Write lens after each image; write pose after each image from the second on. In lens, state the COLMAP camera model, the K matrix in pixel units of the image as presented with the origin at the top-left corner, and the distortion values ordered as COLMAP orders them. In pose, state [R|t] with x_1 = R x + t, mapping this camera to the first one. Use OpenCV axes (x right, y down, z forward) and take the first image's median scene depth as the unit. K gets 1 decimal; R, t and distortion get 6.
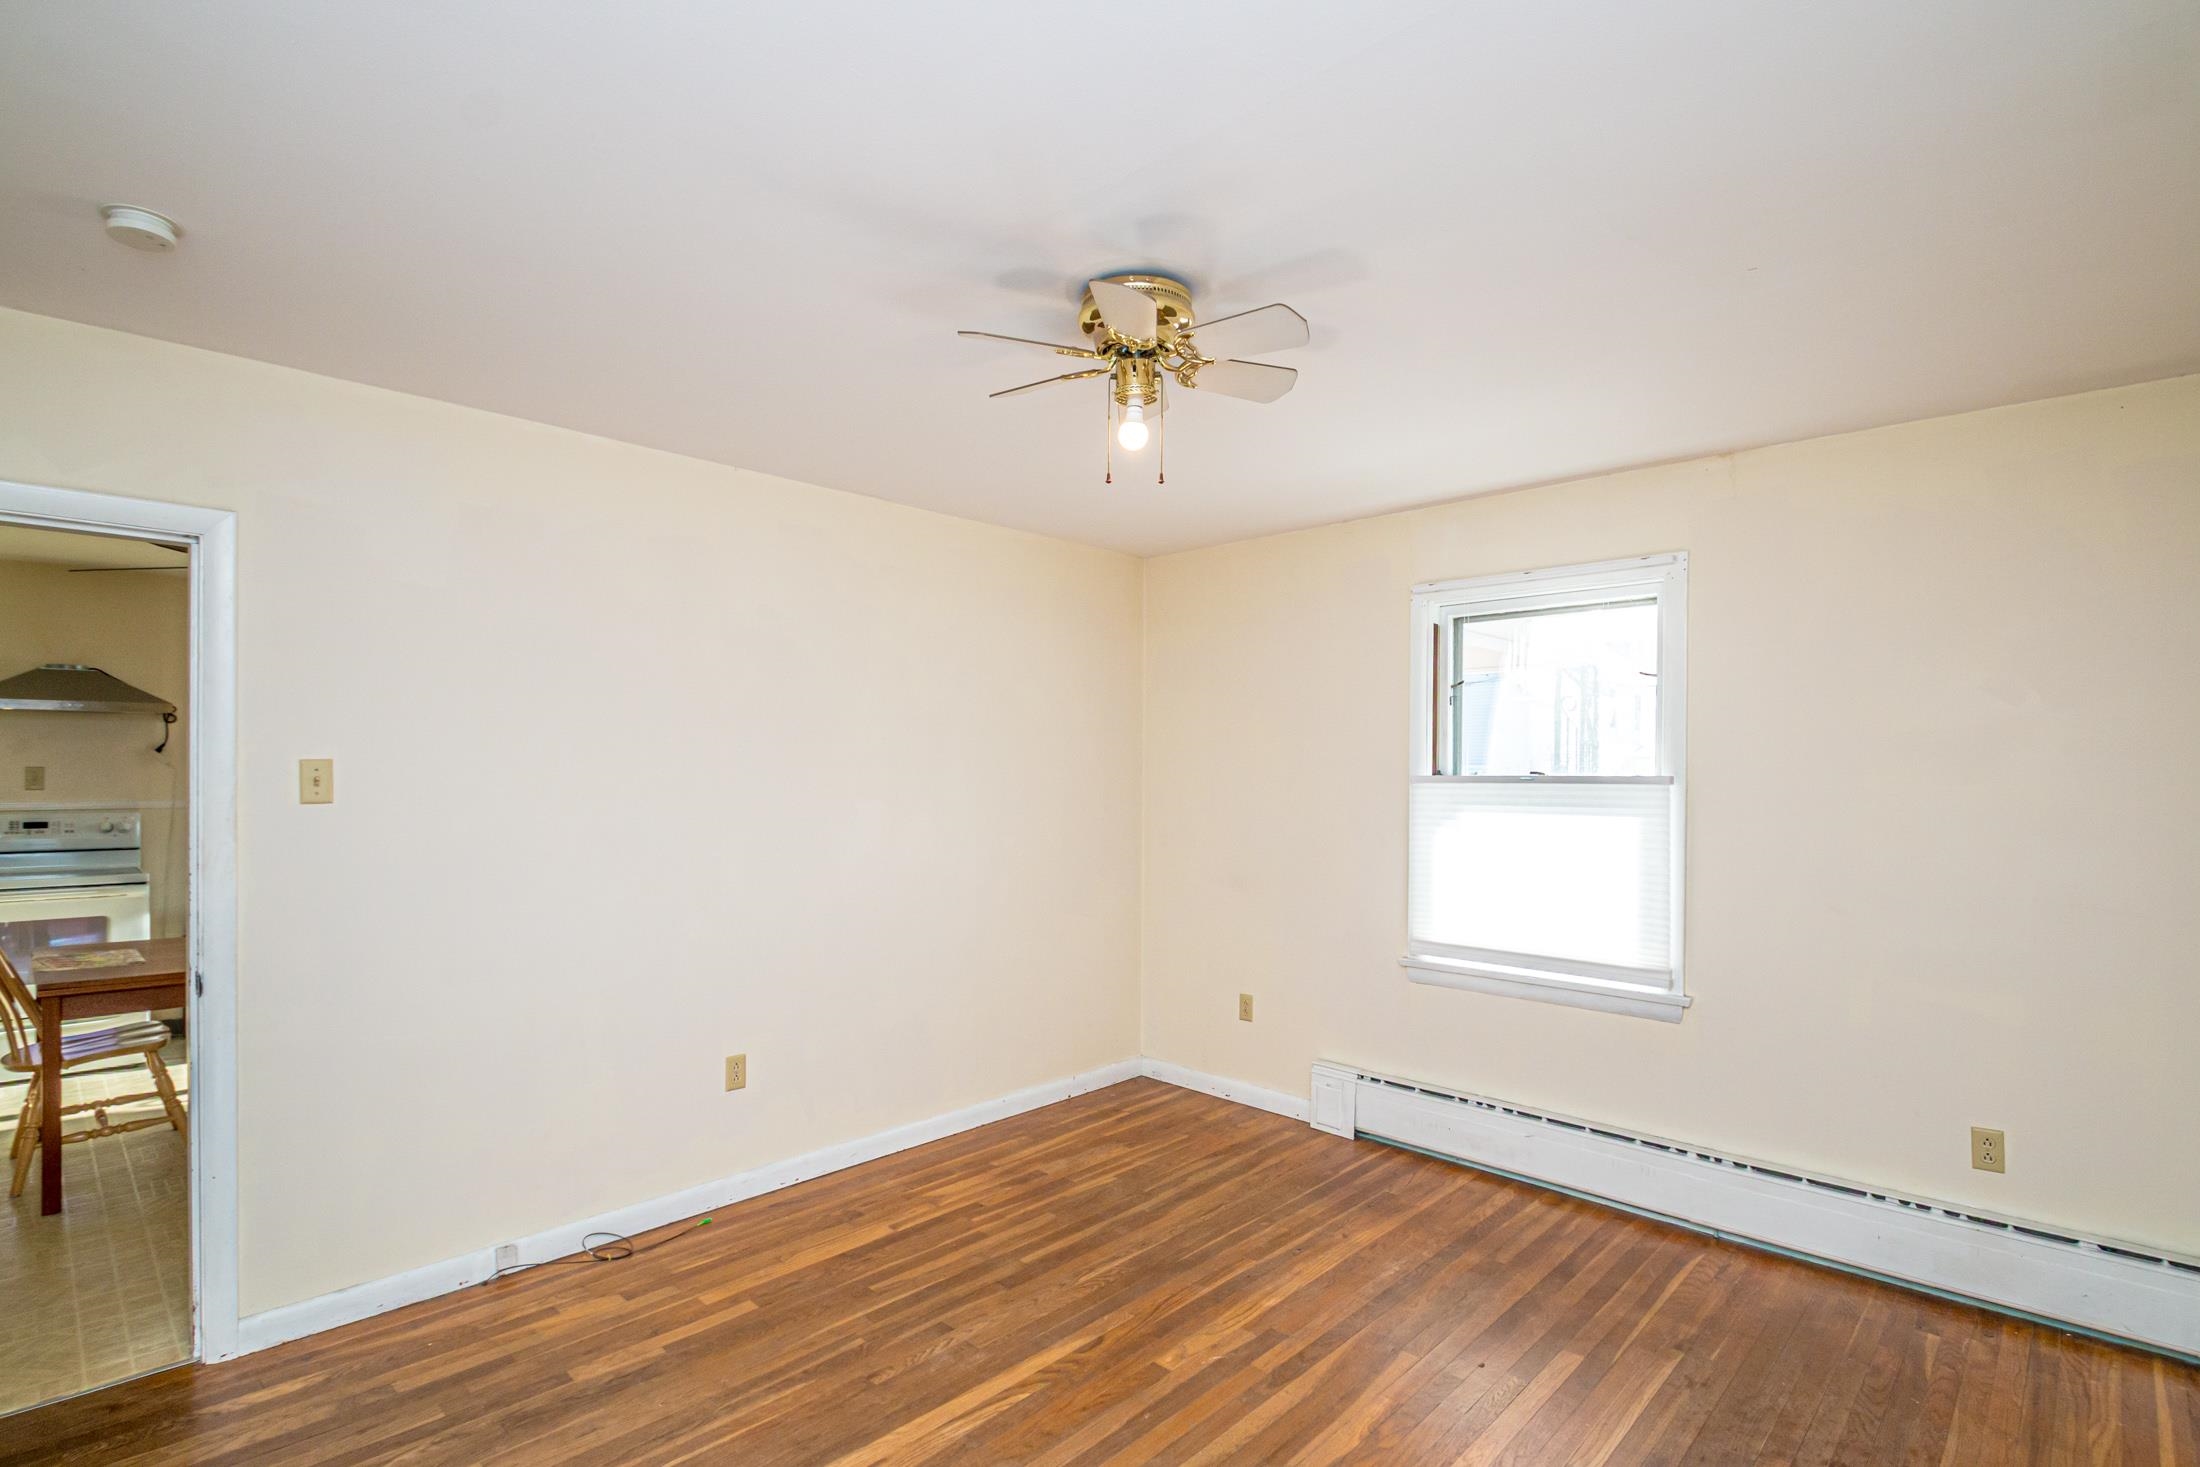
lens RADIAL K [[1037.2, 0, 1081.3], [0, 1037.2, 735.9], [0, 0, 1]] dist [0.007877, -0.011672]
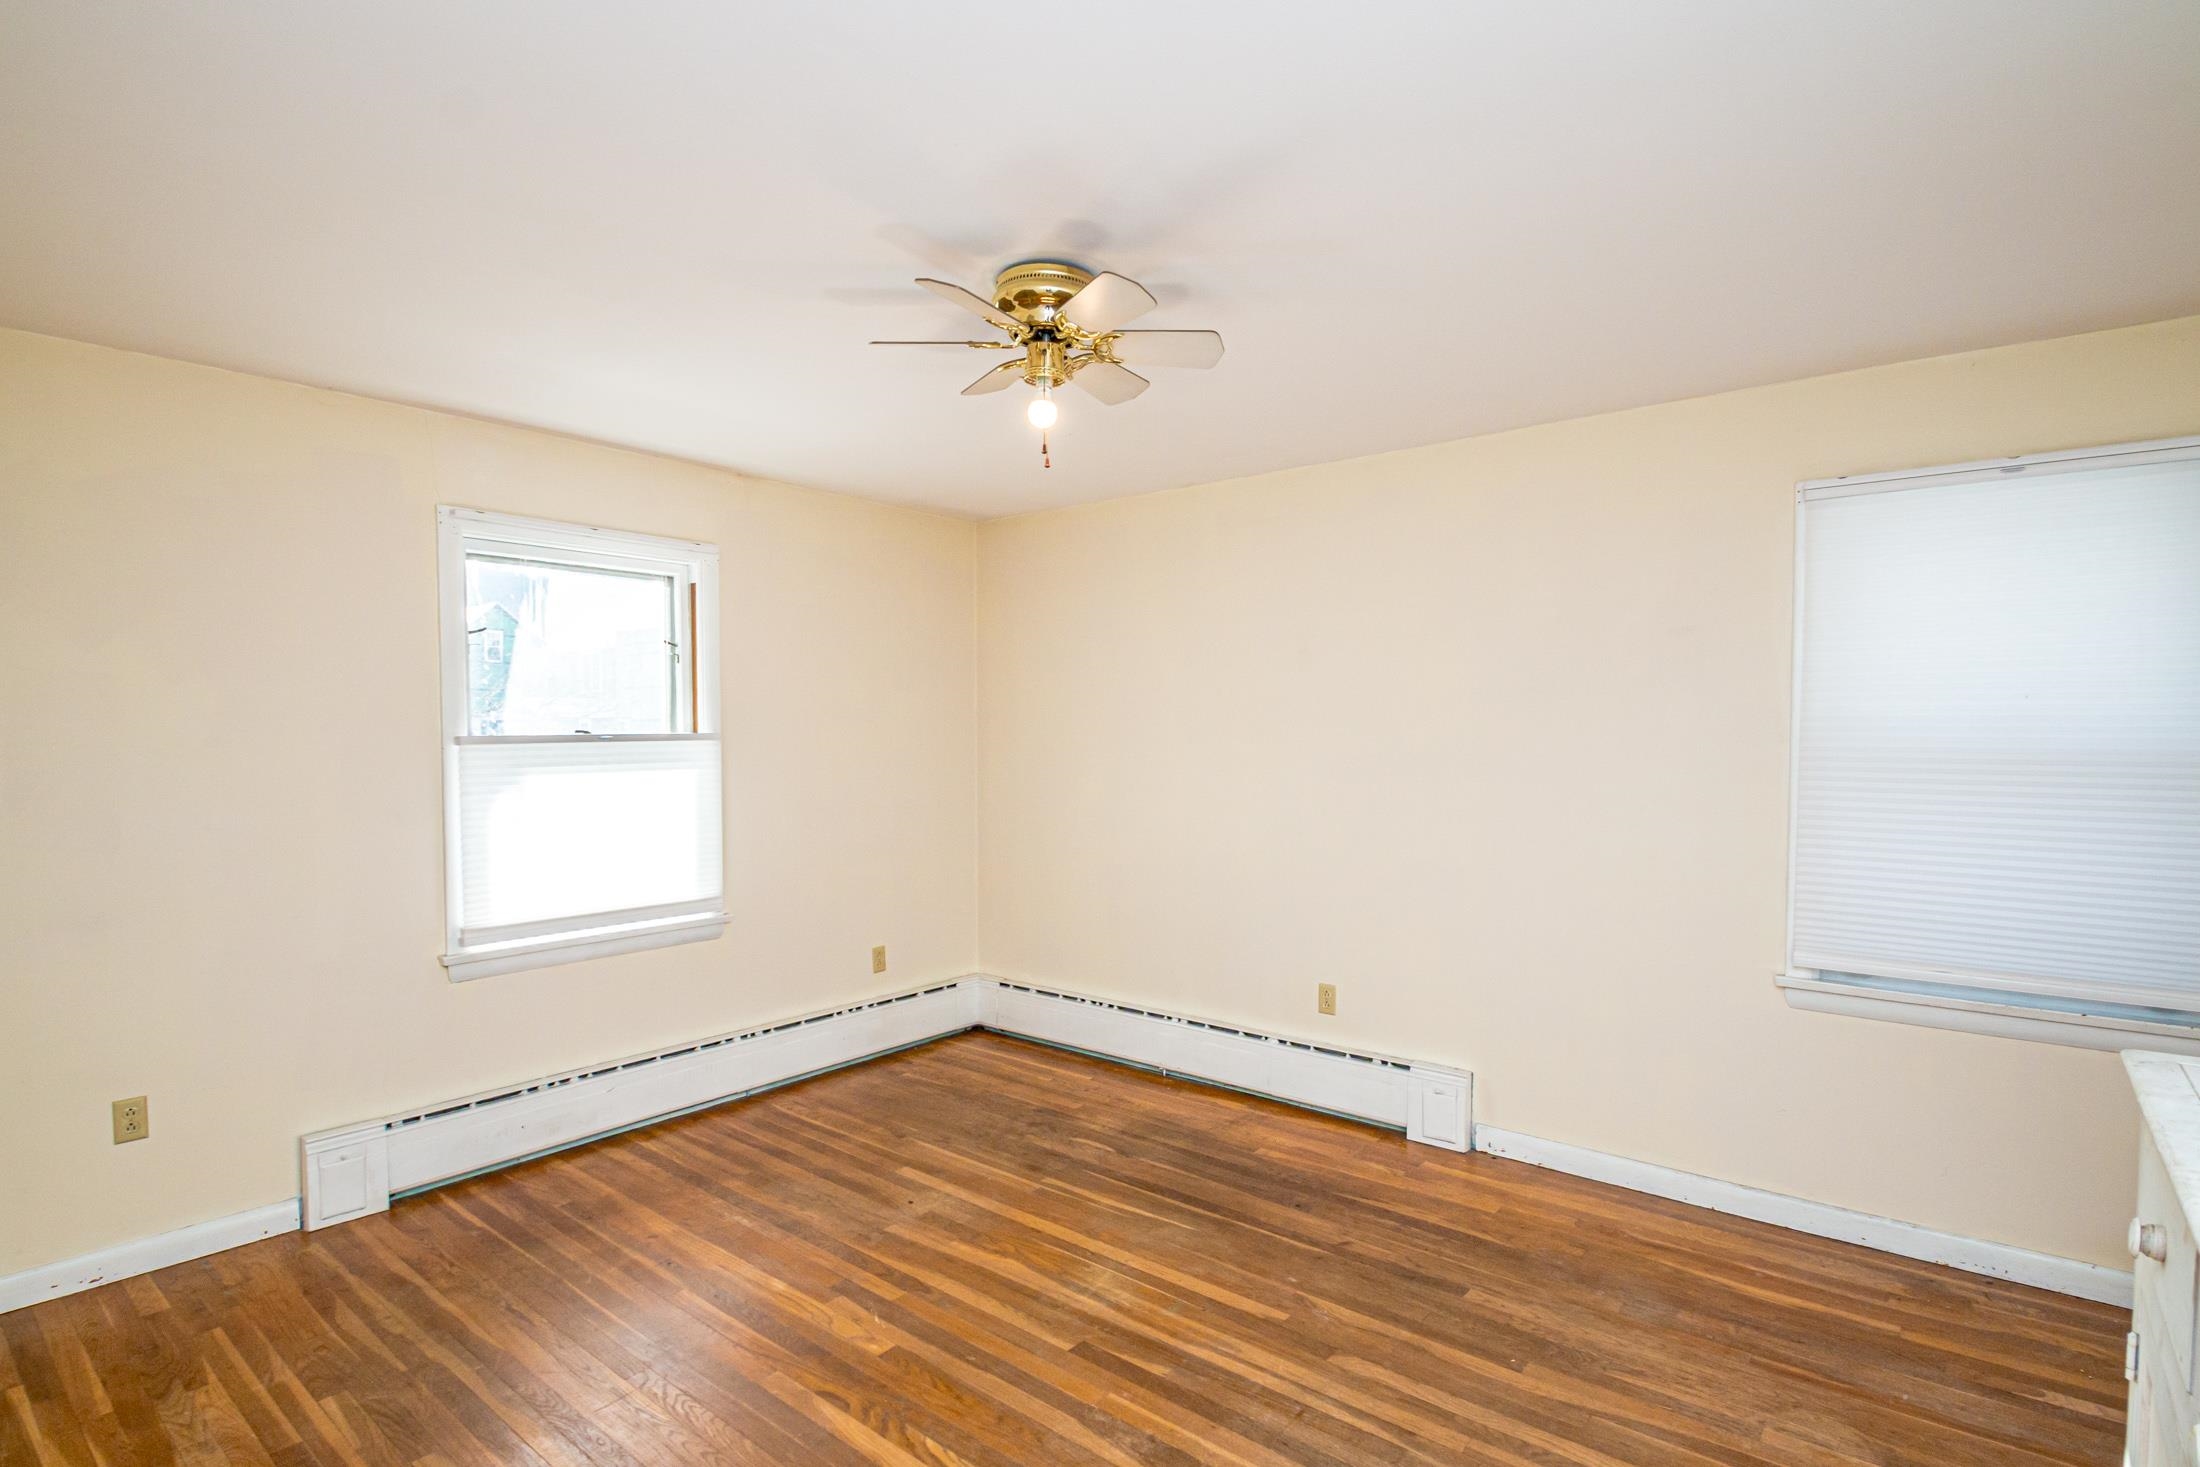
lens RADIAL K [[1041.0, 0, 1084.8], [0, 1041.0, 718.9], [0, 0, 1]] dist [0.000907, -0.010500]
pose [[-0.074332, 0.007969, 0.997202, -0.659627], [-0.030207, 0.999491, -0.010239, 0.021550], [-0.996776, -0.030883, -0.074053, 0.668008]]
